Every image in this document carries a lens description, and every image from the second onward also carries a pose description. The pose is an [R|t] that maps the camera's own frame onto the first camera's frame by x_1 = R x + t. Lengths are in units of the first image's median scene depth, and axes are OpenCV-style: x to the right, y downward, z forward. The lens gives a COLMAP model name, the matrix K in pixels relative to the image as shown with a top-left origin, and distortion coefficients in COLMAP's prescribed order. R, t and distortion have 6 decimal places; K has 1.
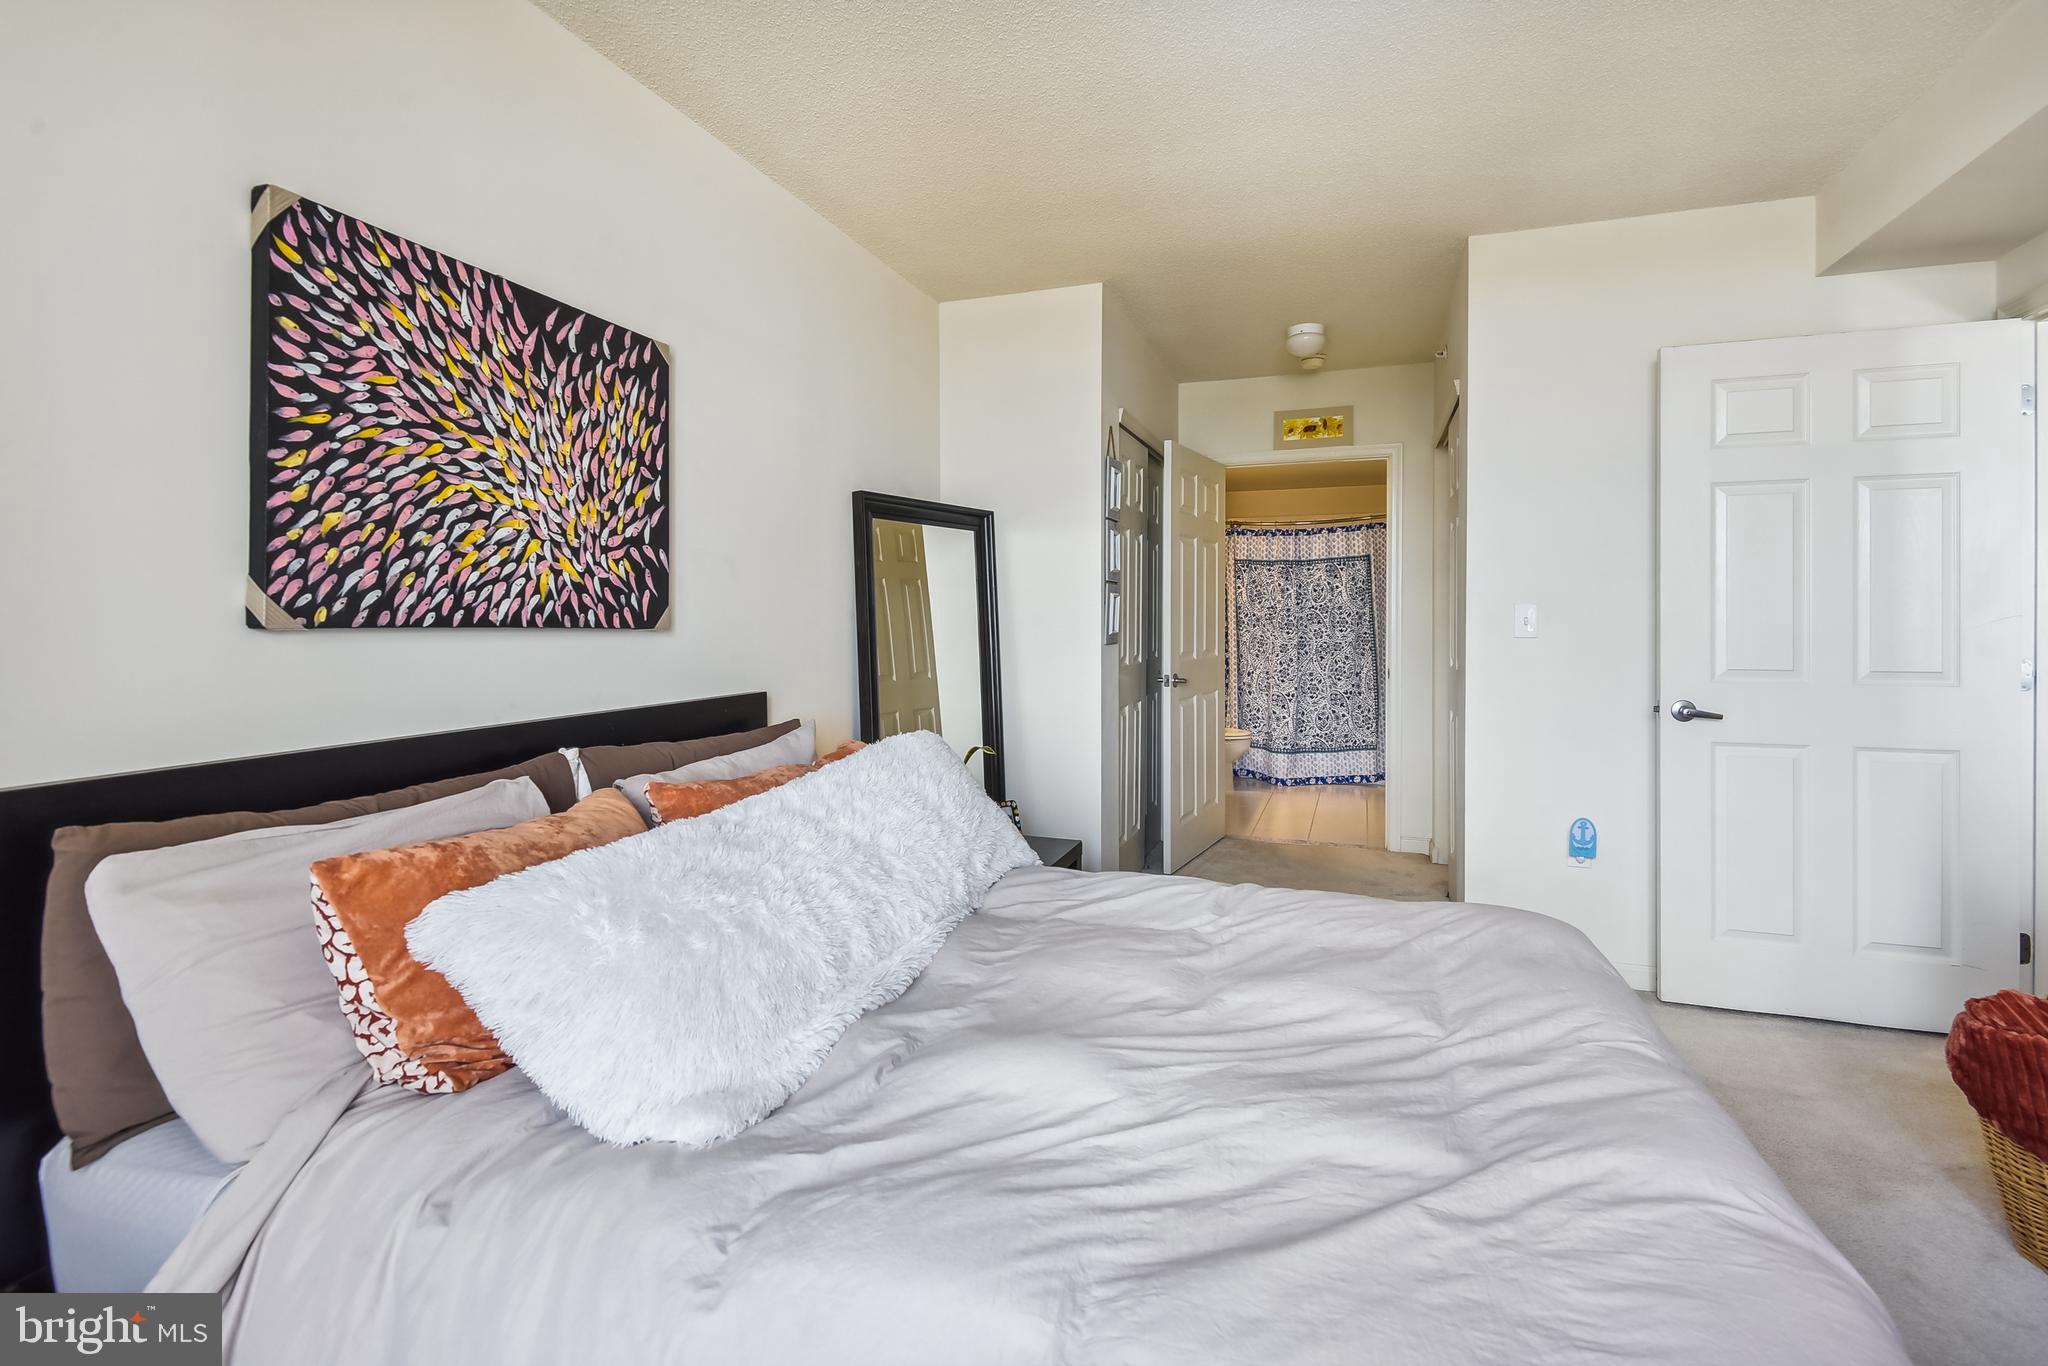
lens RADIAL K [[935.9, 0, 1014.2], [0, 935.9, 622.7], [0, 0, 1]] dist [0.001057, -0.000683]
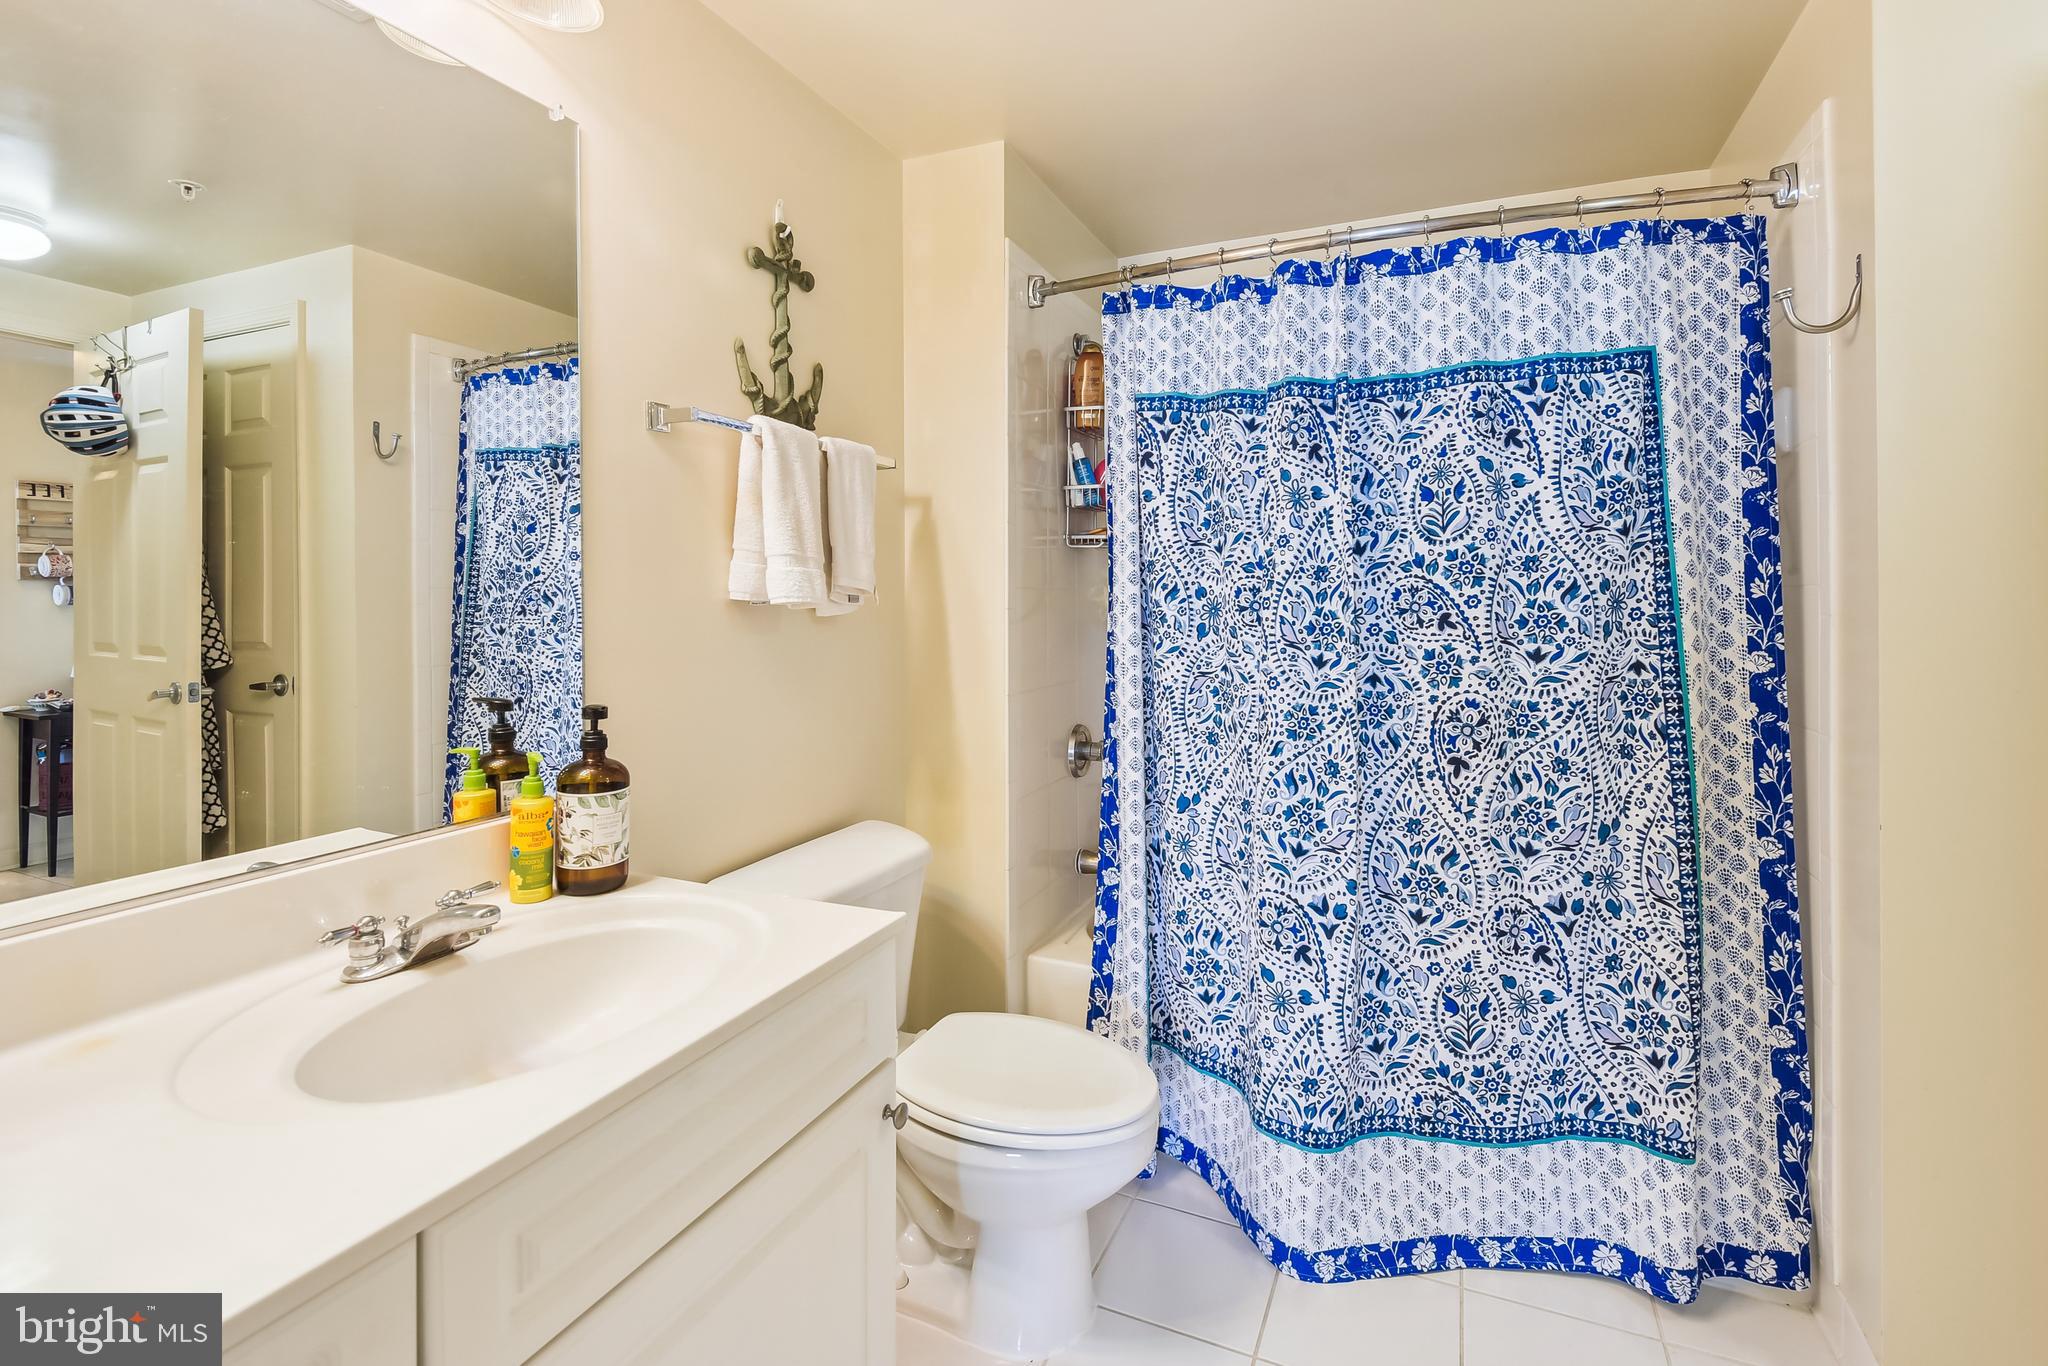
lens RADIAL K [[953.6, 0, 1029.5], [0, 953.6, 593.4], [0, 0, 1]] dist [0.027287, -0.018118]
pose [[0.998404, 0.000415, -0.056470, 0.347267], [-0.001334, 0.999867, -0.016236, -0.005489], [0.056455, 0.016285, 0.998272, 1.117188]]
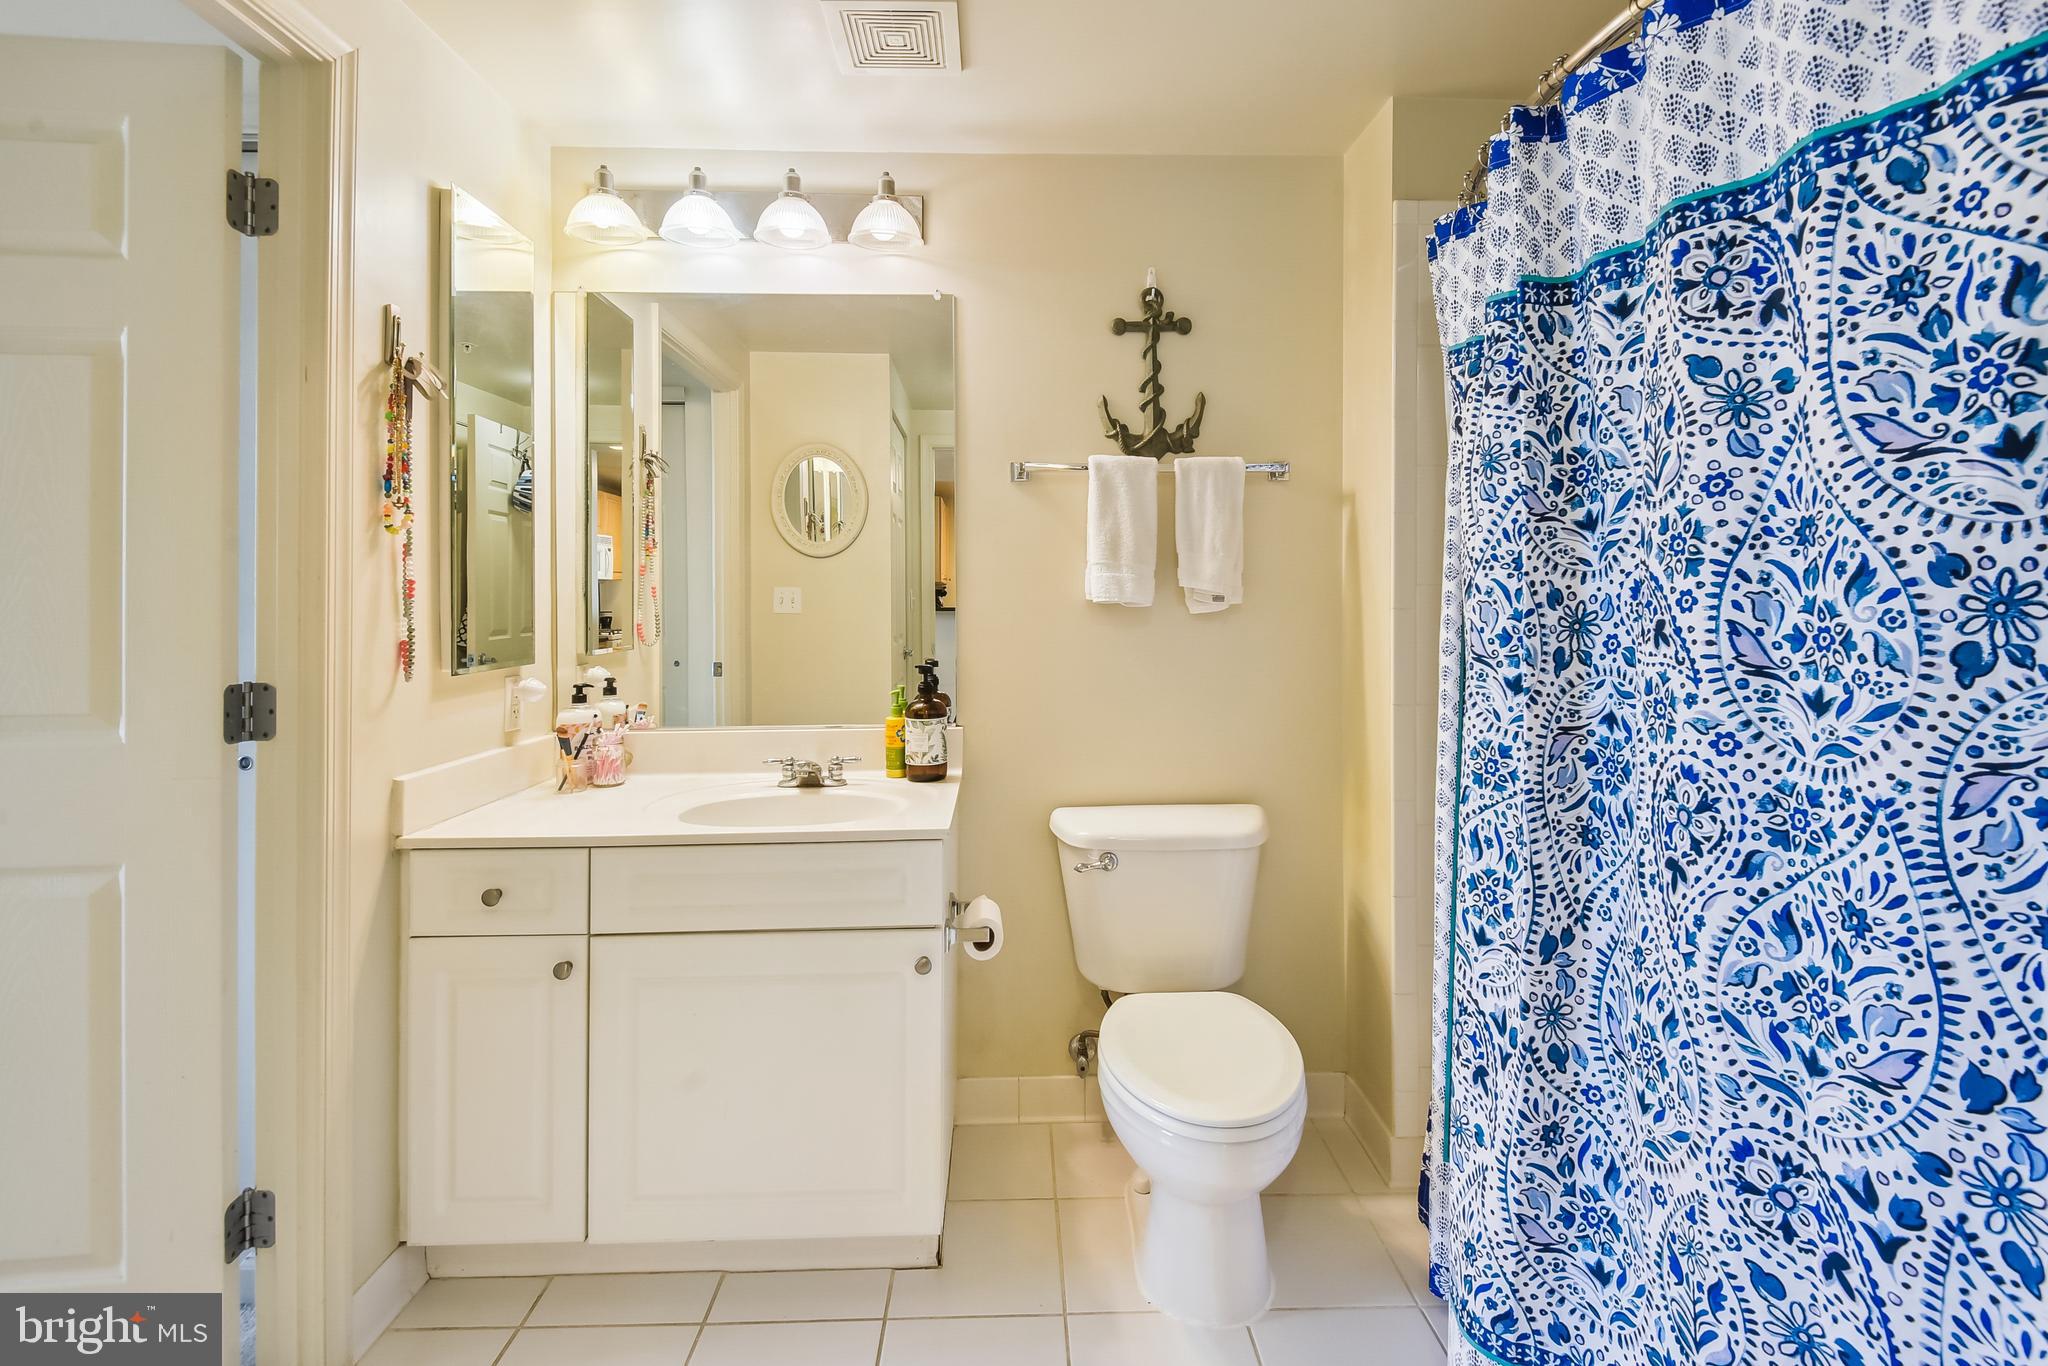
lens RADIAL K [[953.6, 0, 1029.5], [0, 953.6, 593.4], [0, 0, 1]] dist [0.027287, -0.018118]
pose [[0.373394, -0.004715, -0.927661, 0.656936], [-0.012560, 0.999870, -0.010137, -0.006261], [0.927588, 0.015437, 0.373286, 1.279526]]
